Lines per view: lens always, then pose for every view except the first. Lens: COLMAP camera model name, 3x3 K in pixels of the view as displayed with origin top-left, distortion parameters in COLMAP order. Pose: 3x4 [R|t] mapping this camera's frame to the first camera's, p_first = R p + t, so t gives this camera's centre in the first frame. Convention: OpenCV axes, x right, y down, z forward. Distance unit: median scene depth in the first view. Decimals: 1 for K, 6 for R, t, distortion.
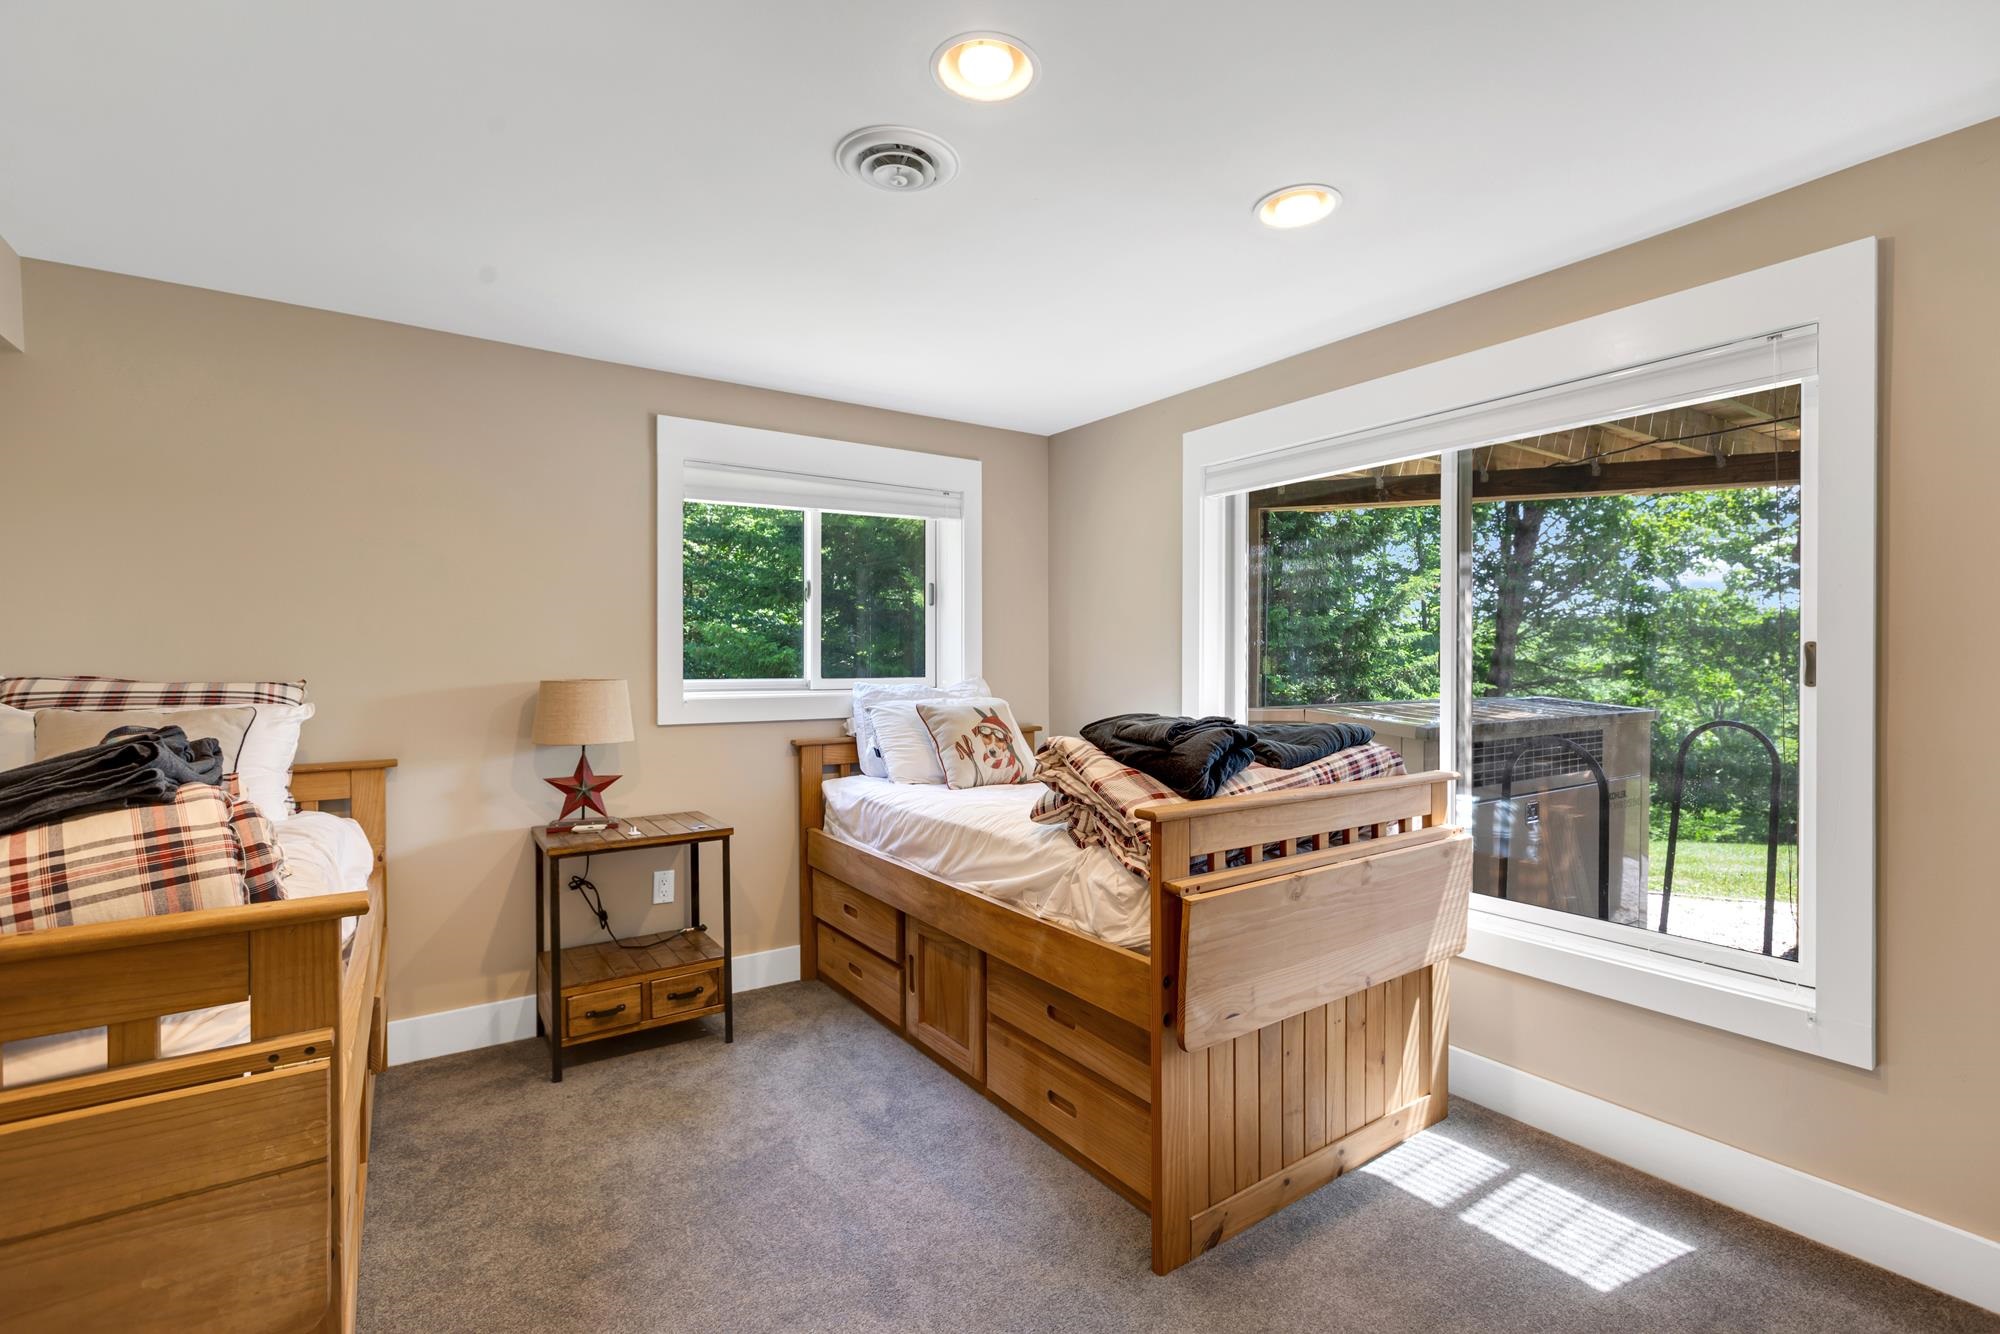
lens RADIAL K [[911.8, 0, 1006.3], [0, 911.8, 674.4], [0, 0, 1]] dist [0.004773, 0.000081]
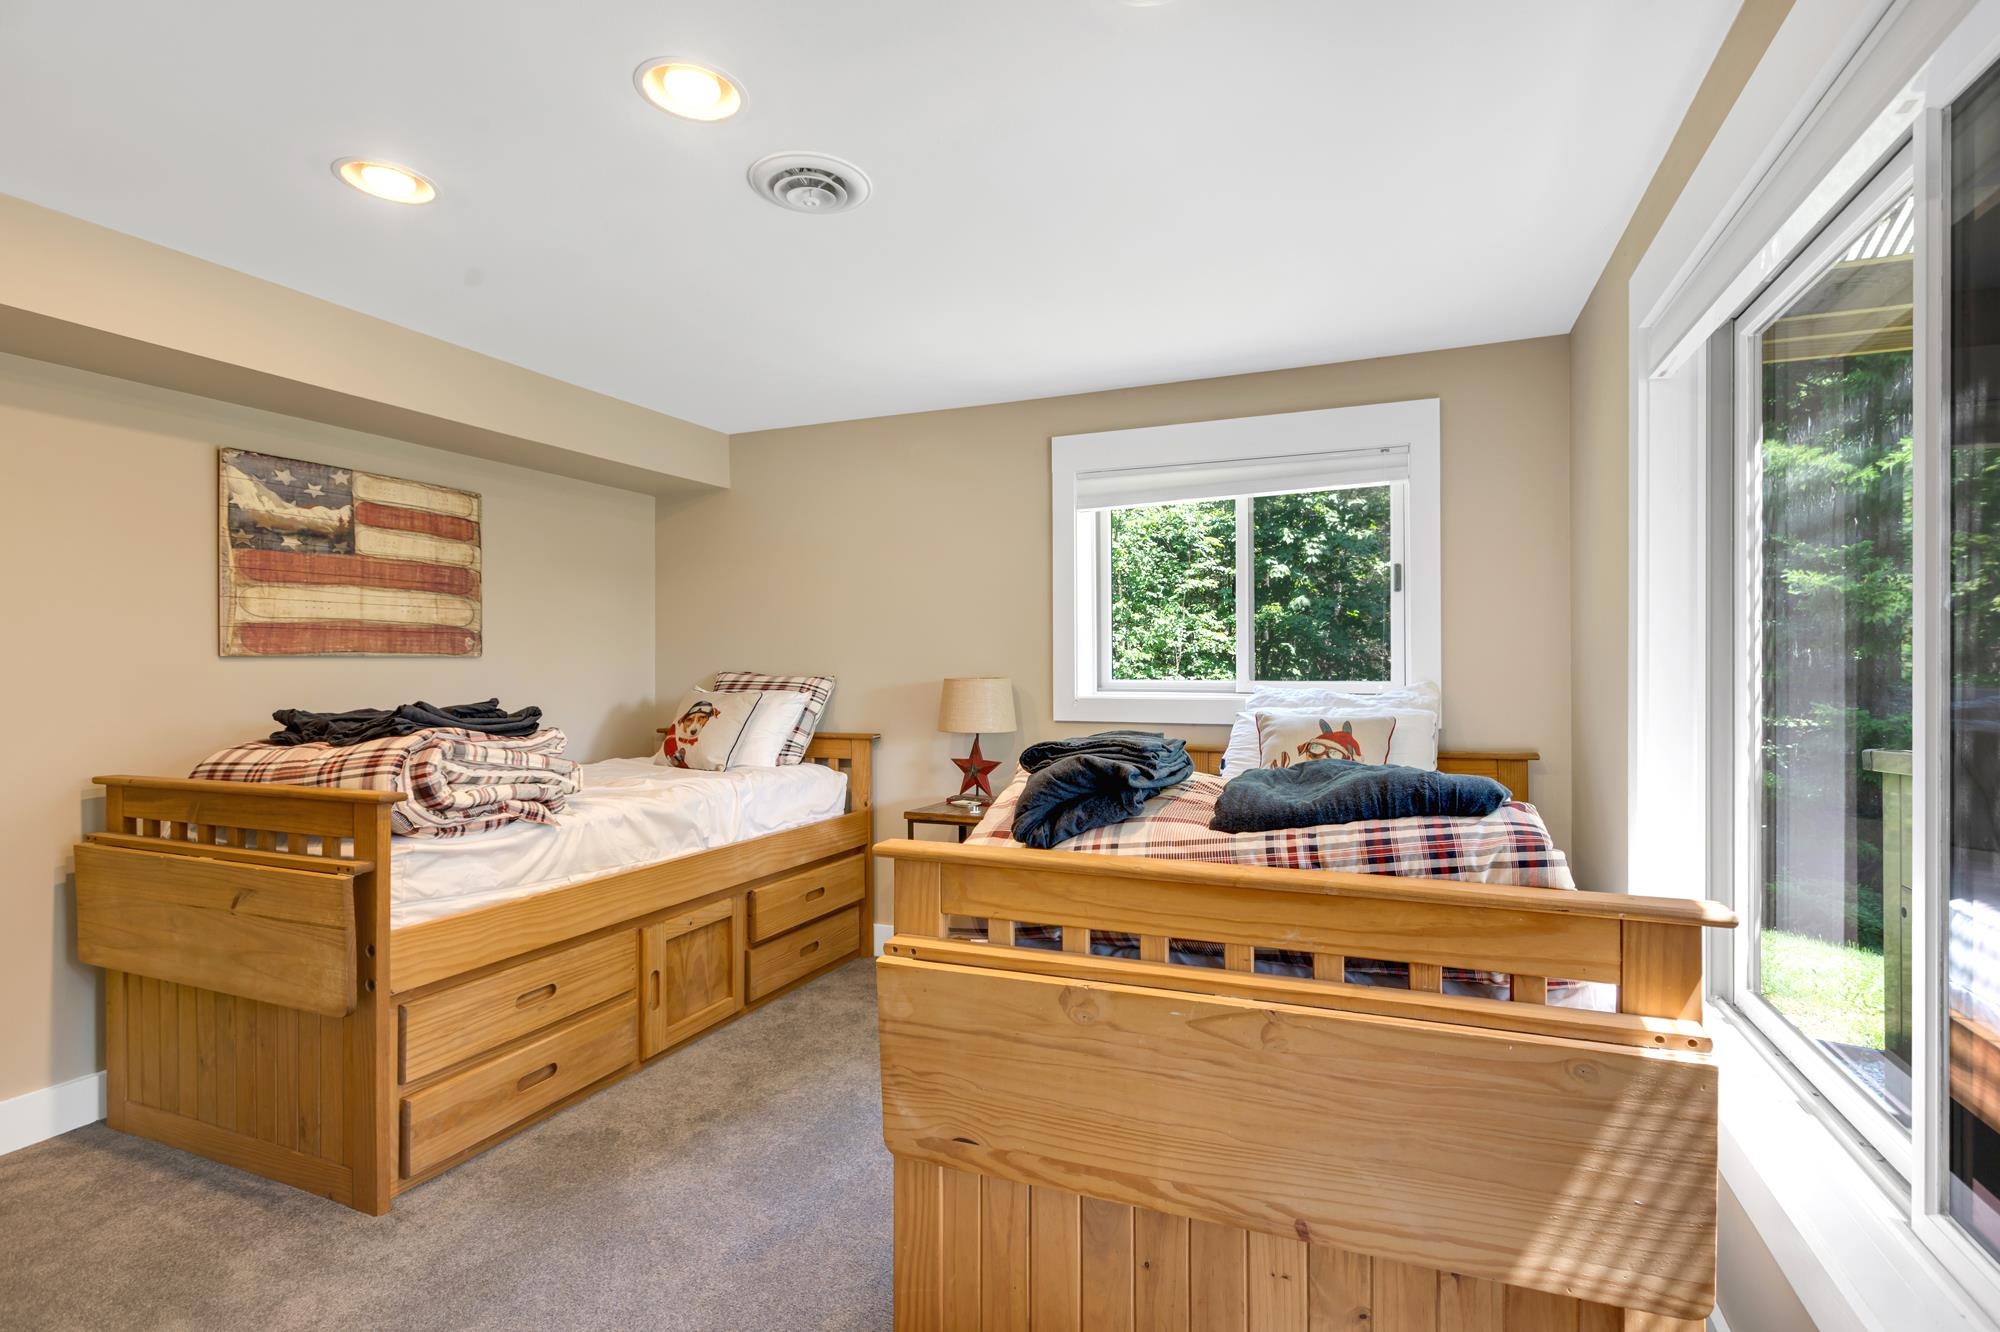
lens RADIAL K [[911.8, 0, 1009.7], [0, 911.8, 663.8], [0, 0, 1]] dist [0.004773, 0.000081]
pose [[0.549877, -0.000952, -0.835245, 0.698084], [-0.008246, 0.999944, -0.006568, -0.006281], [0.835205, 0.010499, 0.549838, 0.487523]]
